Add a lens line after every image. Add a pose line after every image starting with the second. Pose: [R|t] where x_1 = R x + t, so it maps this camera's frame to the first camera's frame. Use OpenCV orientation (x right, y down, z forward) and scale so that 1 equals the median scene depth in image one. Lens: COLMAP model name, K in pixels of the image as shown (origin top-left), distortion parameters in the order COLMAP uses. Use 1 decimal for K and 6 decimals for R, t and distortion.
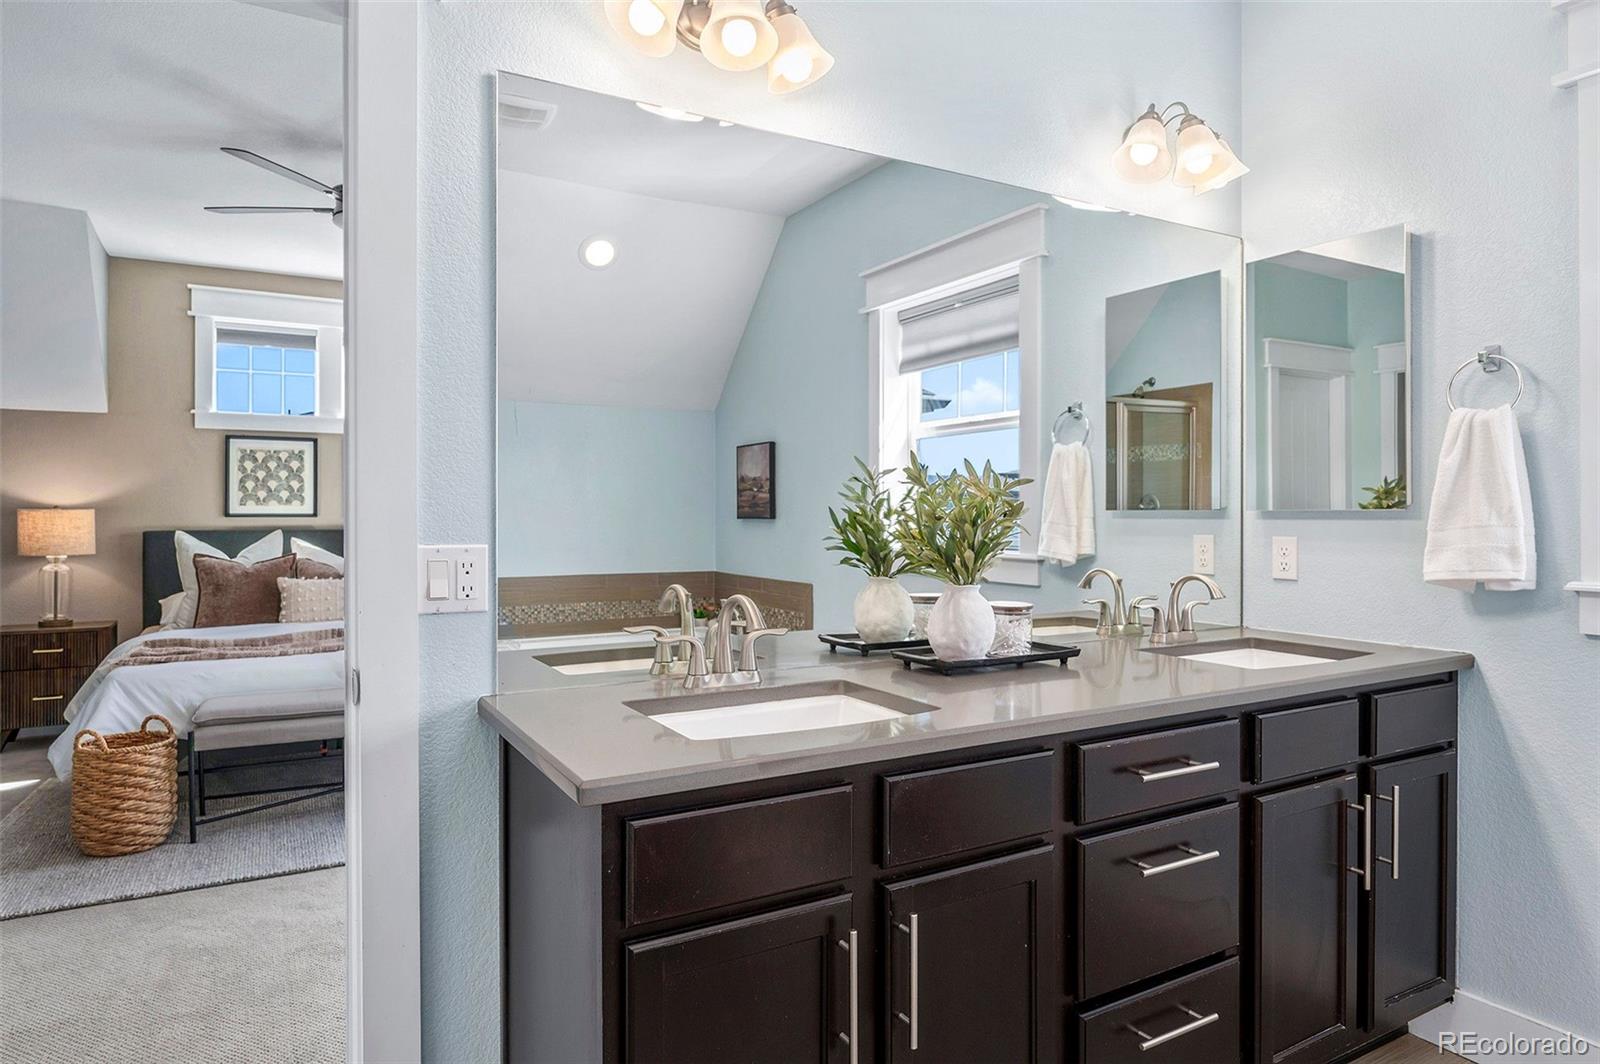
lens RADIAL K [[963.4, 0, 799.7], [0, 963.4, 524.3], [0, 0, 1]] dist [-0.007280, 0.002025]
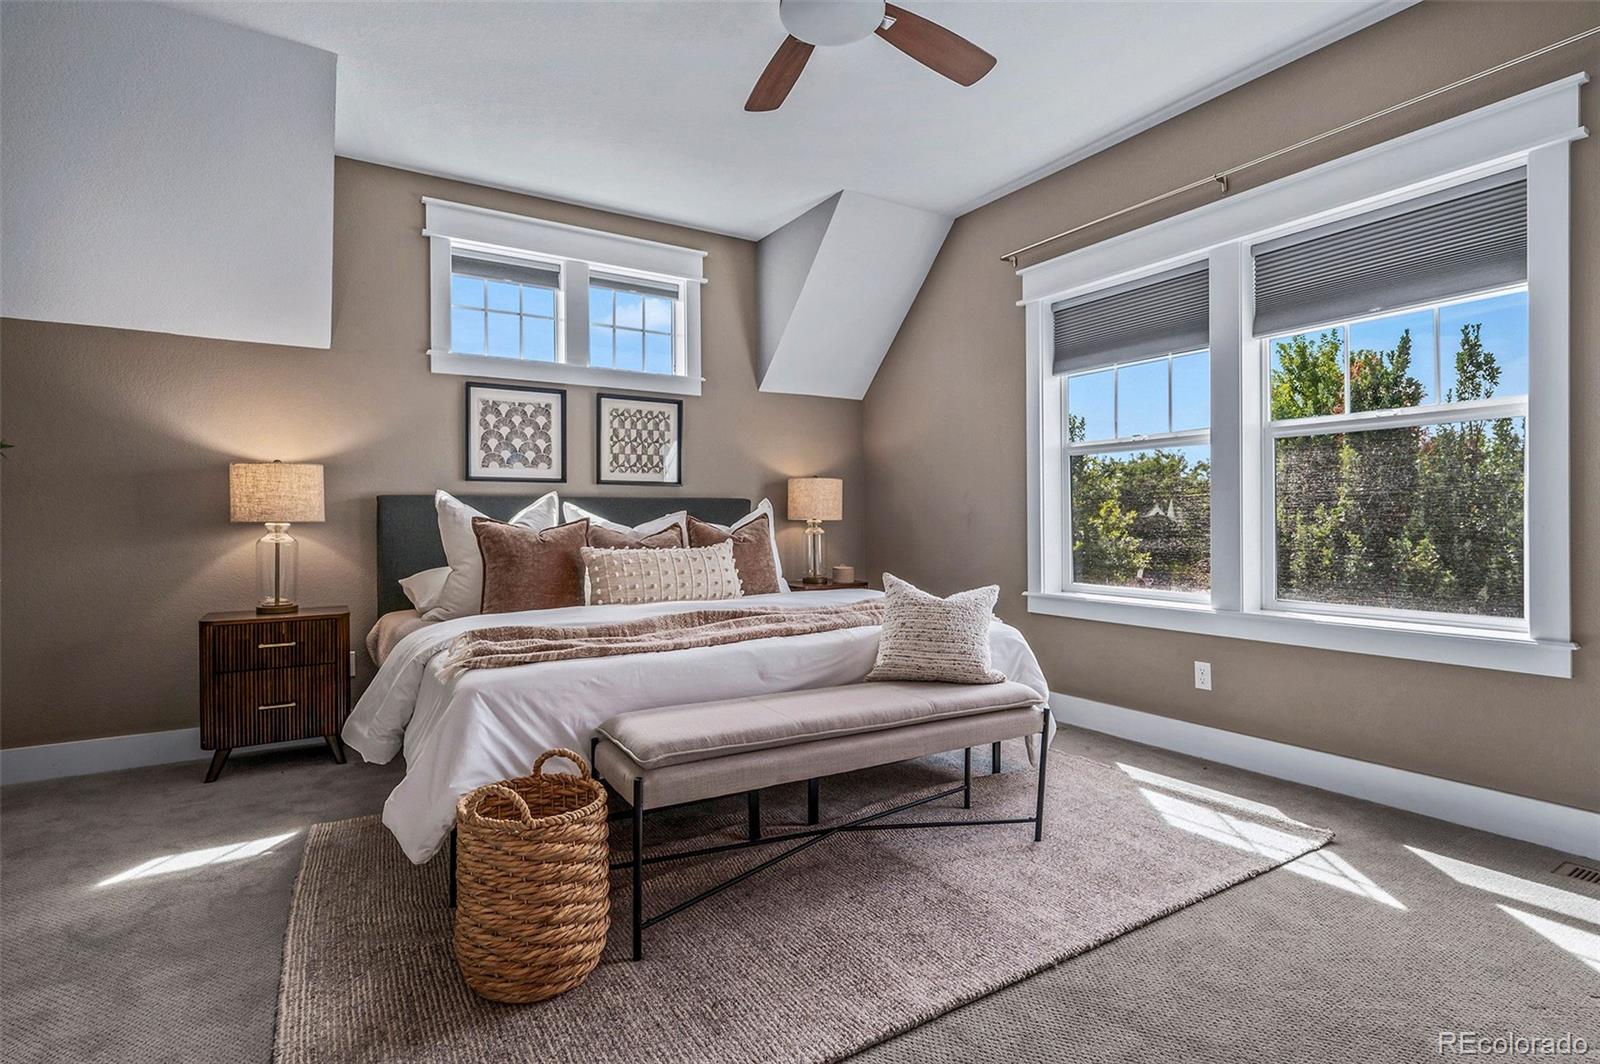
lens RADIAL K [[790.4, 0, 803.3], [0, 790.4, 528.6], [0, 0, 1]] dist [0.000439, -0.000029]
pose [[0.999046, -0.006781, 0.043141, -0.362114], [0.006686, 0.999975, 0.002355, 0.037294], [-0.043156, -0.002064, 0.999066, 0.325928]]
